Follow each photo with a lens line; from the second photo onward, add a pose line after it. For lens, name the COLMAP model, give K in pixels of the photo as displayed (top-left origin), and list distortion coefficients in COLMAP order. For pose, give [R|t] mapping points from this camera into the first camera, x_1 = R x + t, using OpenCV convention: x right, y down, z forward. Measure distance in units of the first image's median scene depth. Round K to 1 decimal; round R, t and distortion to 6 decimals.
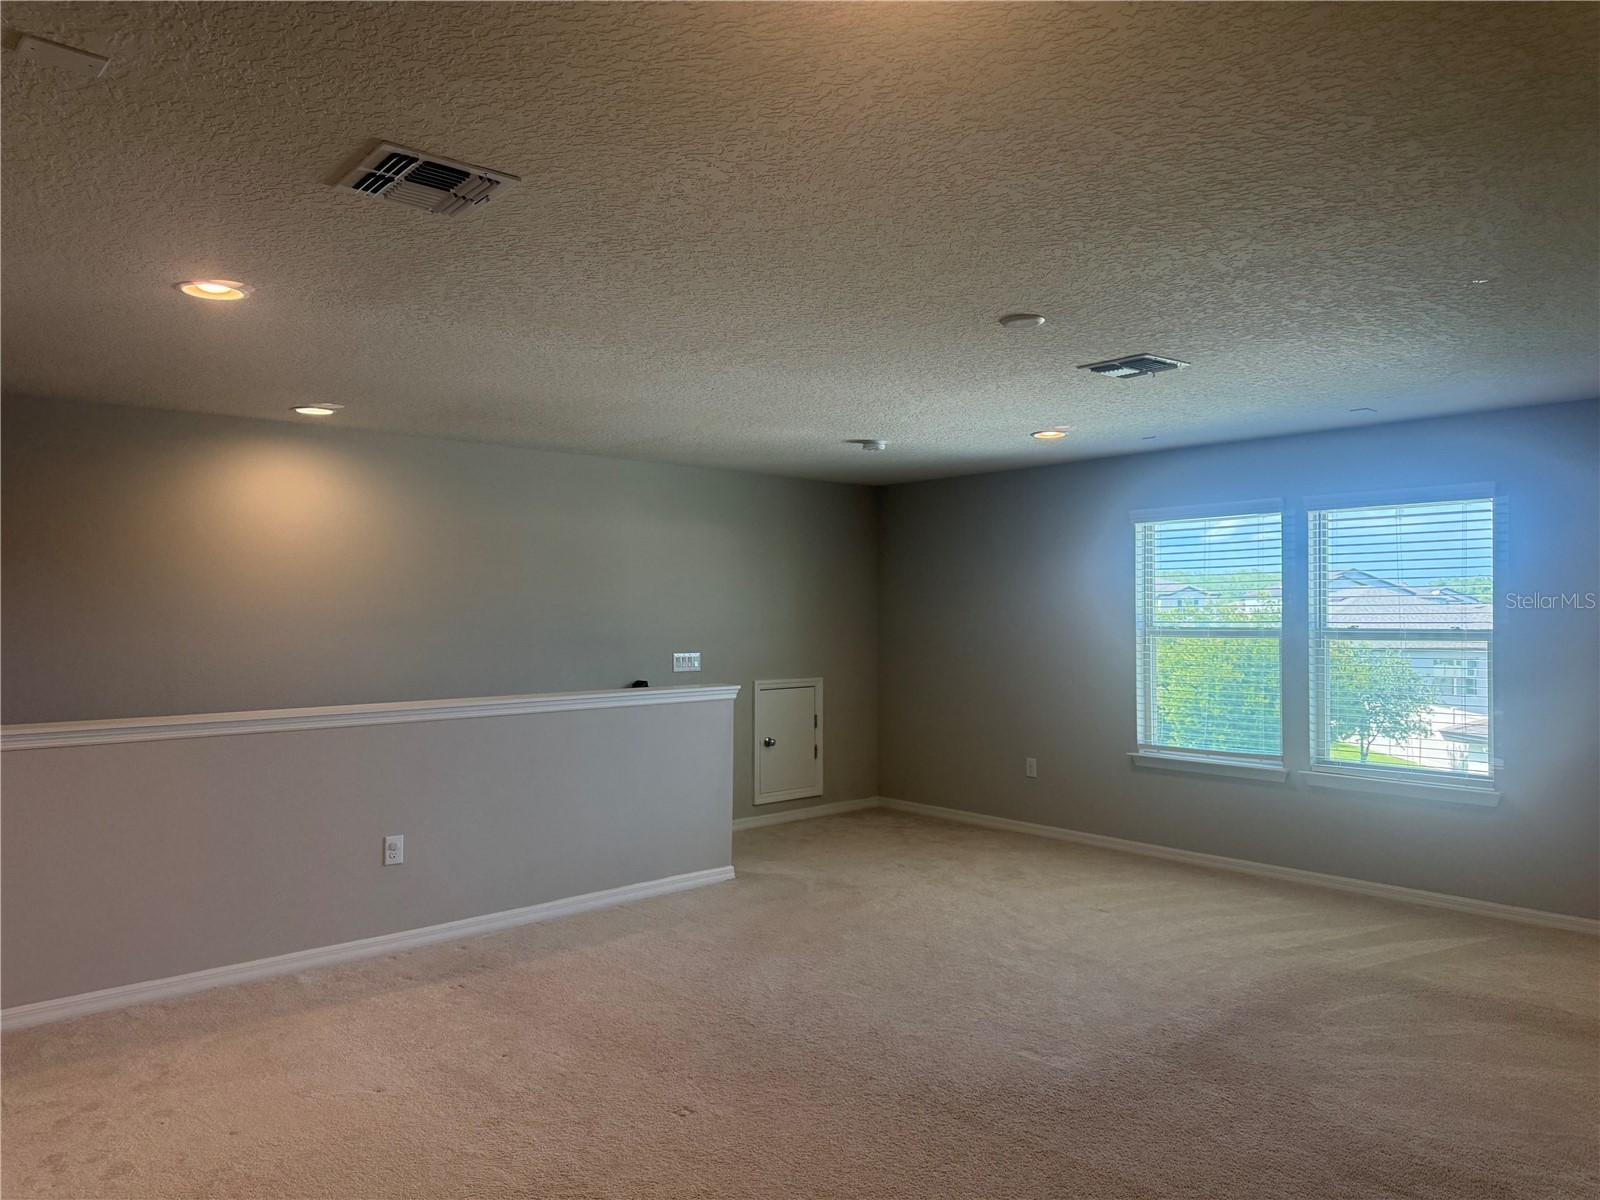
lens RADIAL K [[1128.1, 0, 796.8], [0, 1128.1, 602.0], [0, 0, 1]] dist [0.115098, -0.129092]
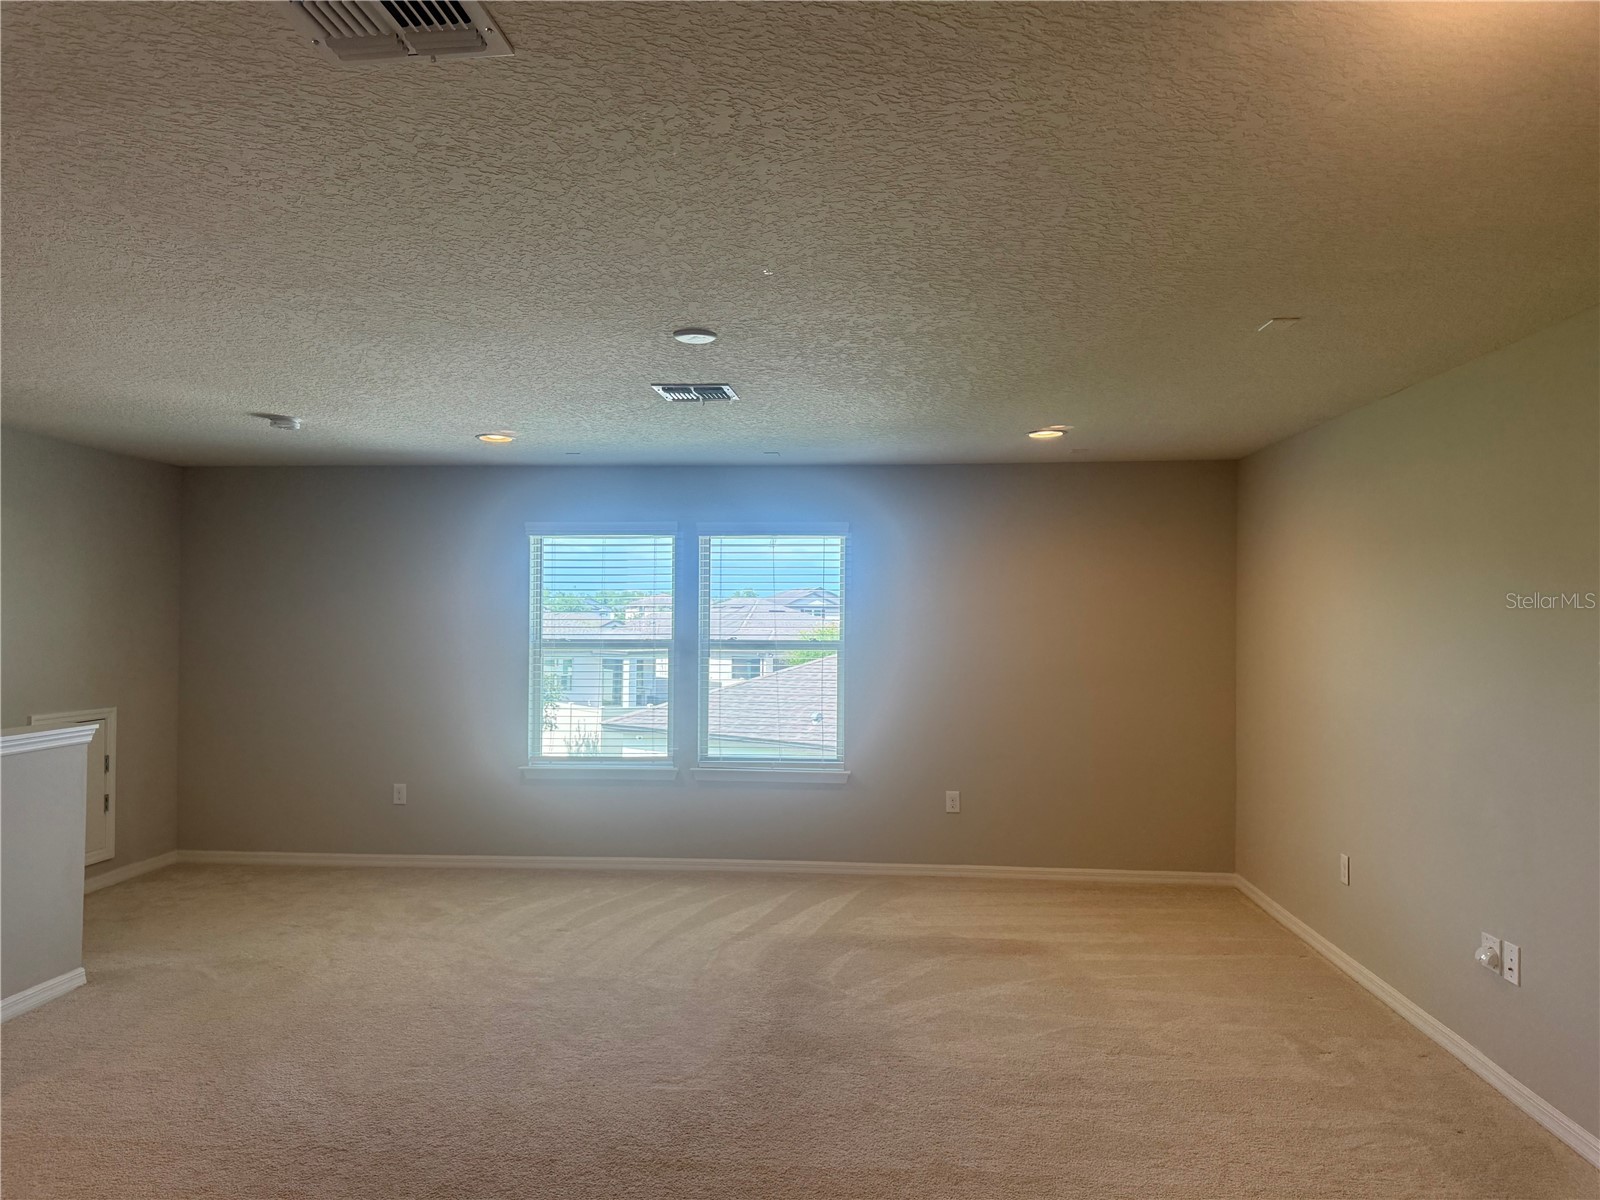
lens RADIAL K [[1128.1, 0, 796.8], [0, 1128.1, 602.0], [0, 0, 1]] dist [0.115098, -0.129092]
pose [[0.728016, 0.017563, 0.685336, -0.243425], [-0.014584, 0.999842, -0.010131, -0.004857], [-0.685405, -0.002619, 0.728157, 0.135575]]
